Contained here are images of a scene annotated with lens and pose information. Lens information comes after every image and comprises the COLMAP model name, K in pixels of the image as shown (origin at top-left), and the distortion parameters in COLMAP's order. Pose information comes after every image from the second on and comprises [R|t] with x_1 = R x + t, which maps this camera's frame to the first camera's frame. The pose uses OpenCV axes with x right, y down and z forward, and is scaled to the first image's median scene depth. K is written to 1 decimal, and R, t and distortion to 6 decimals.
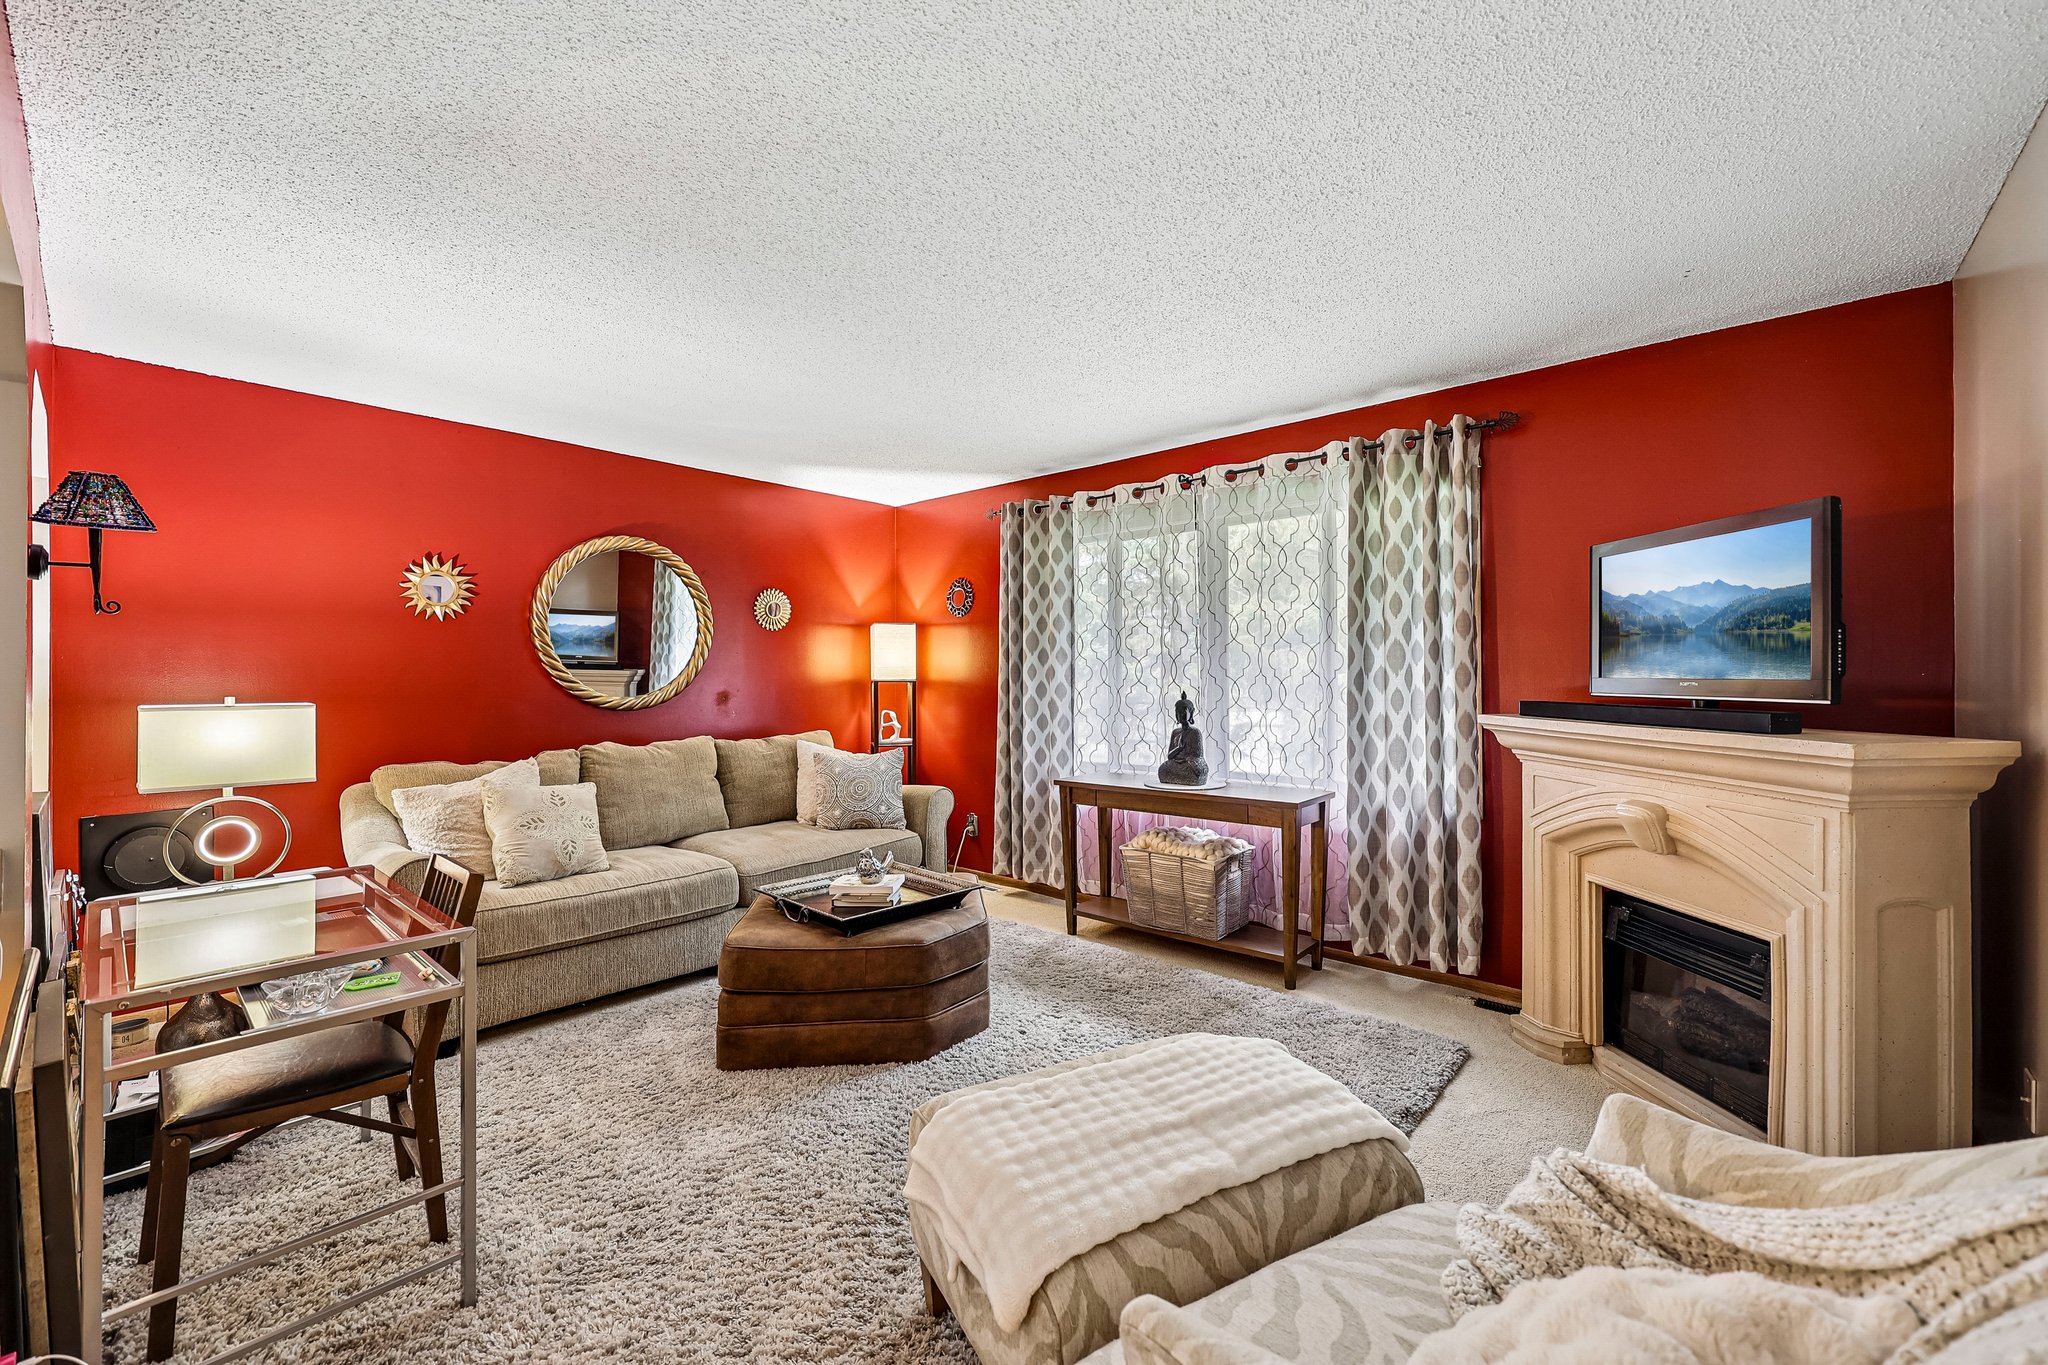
lens RADIAL K [[826.7, 0, 1021.1], [0, 826.7, 674.4], [0, 0, 1]] dist [0.000682, -0.000054]
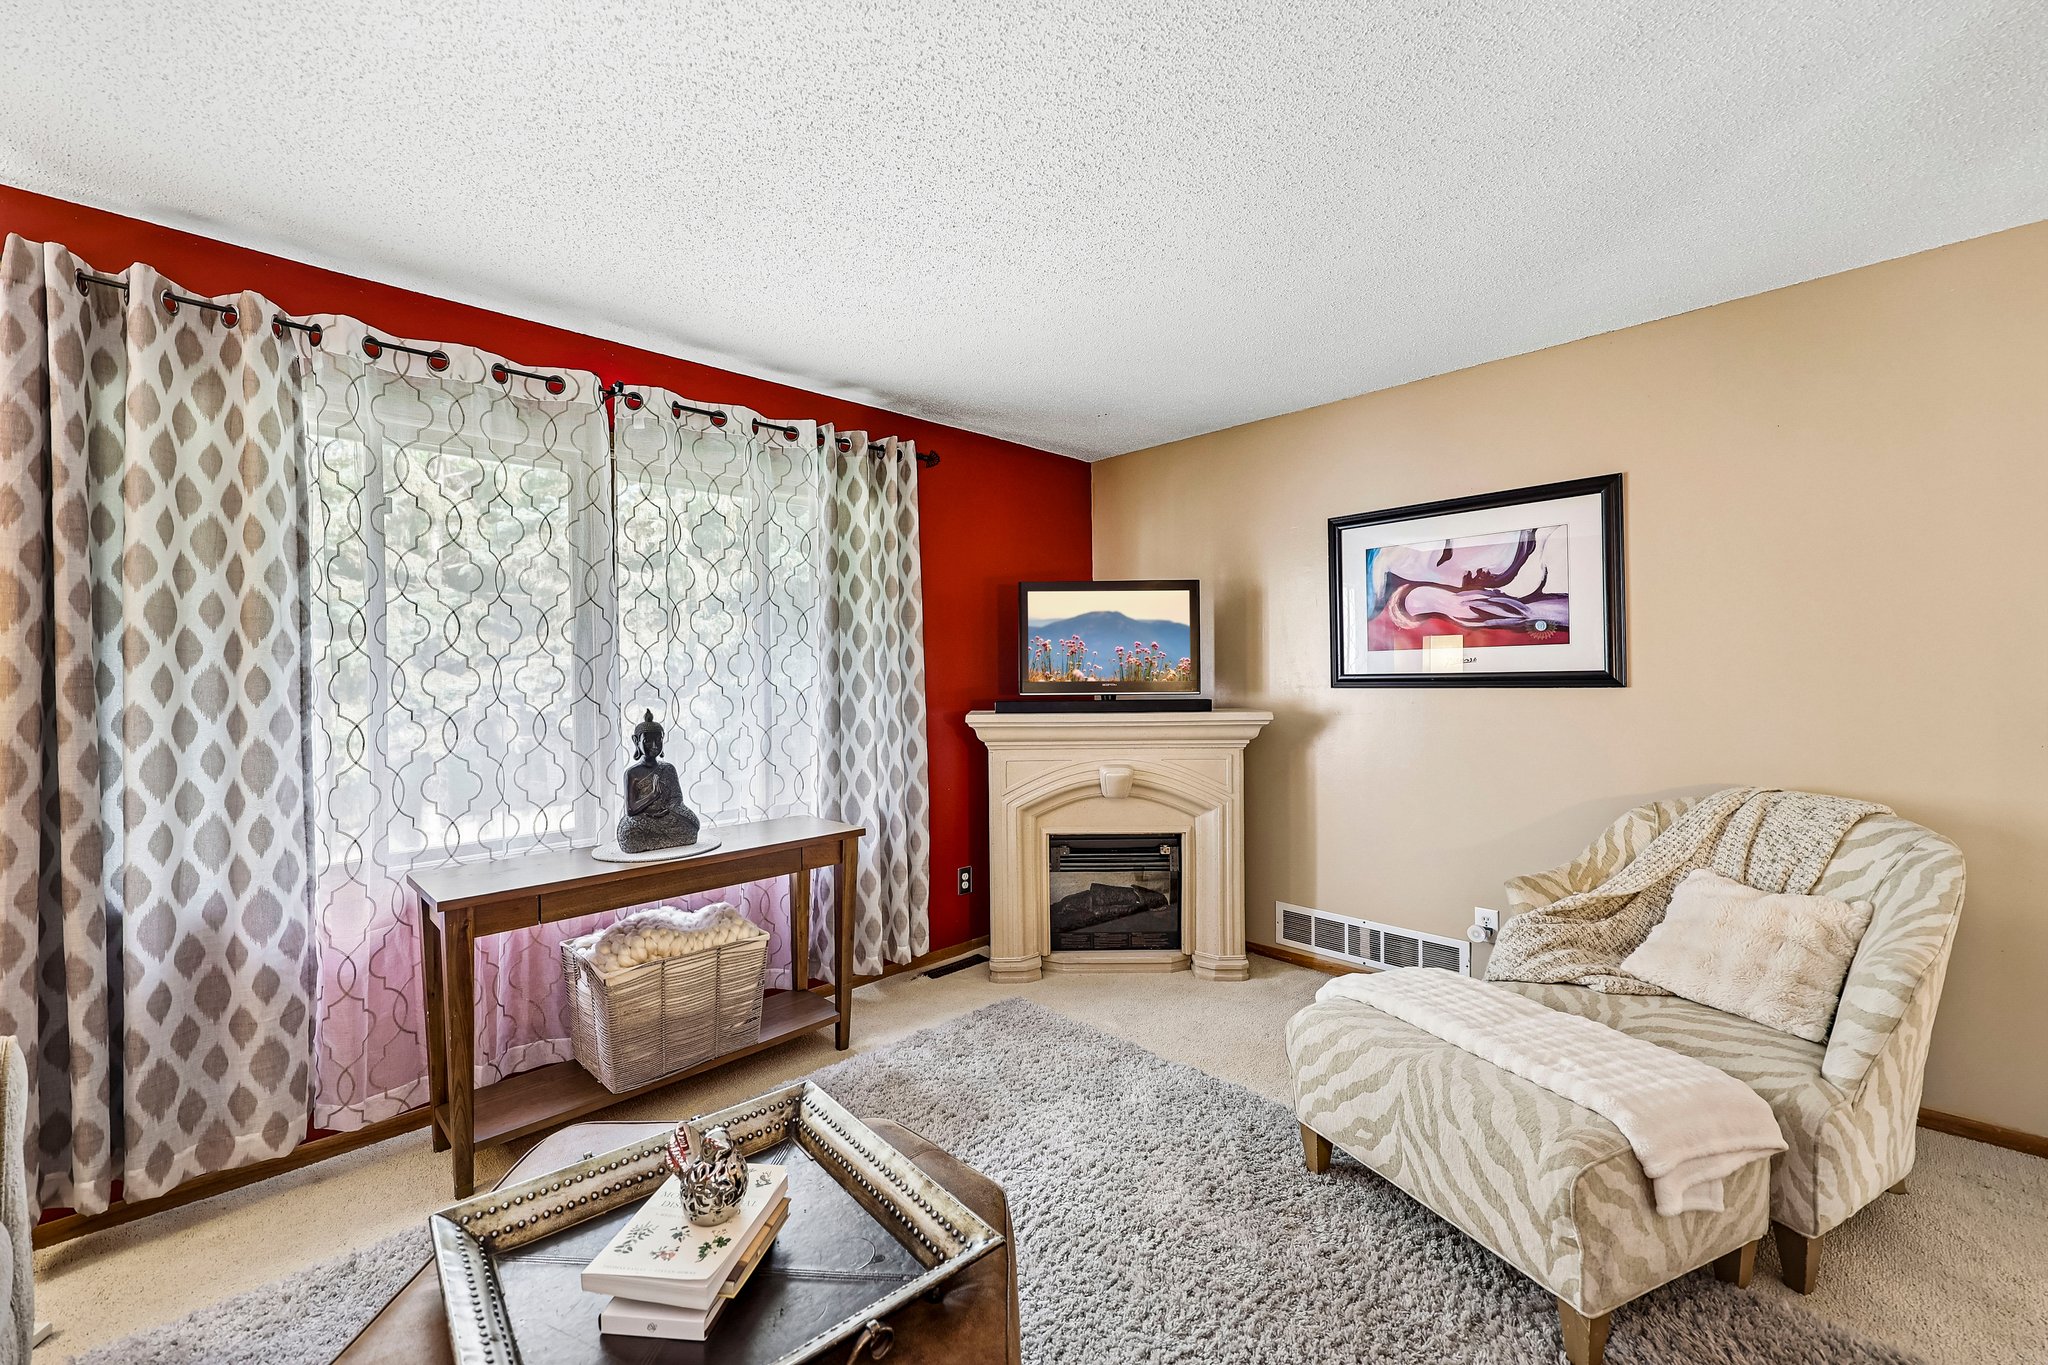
lens RADIAL K [[826.7, 0, 1021.1], [0, 826.7, 674.4], [0, 0, 1]] dist [0.000682, -0.000054]
pose [[0.072503, 0.002423, 0.997365, -0.470431], [0.010664, 0.999938, -0.003205, -0.002813], [-0.997311, 0.010868, 0.072473, 0.681084]]
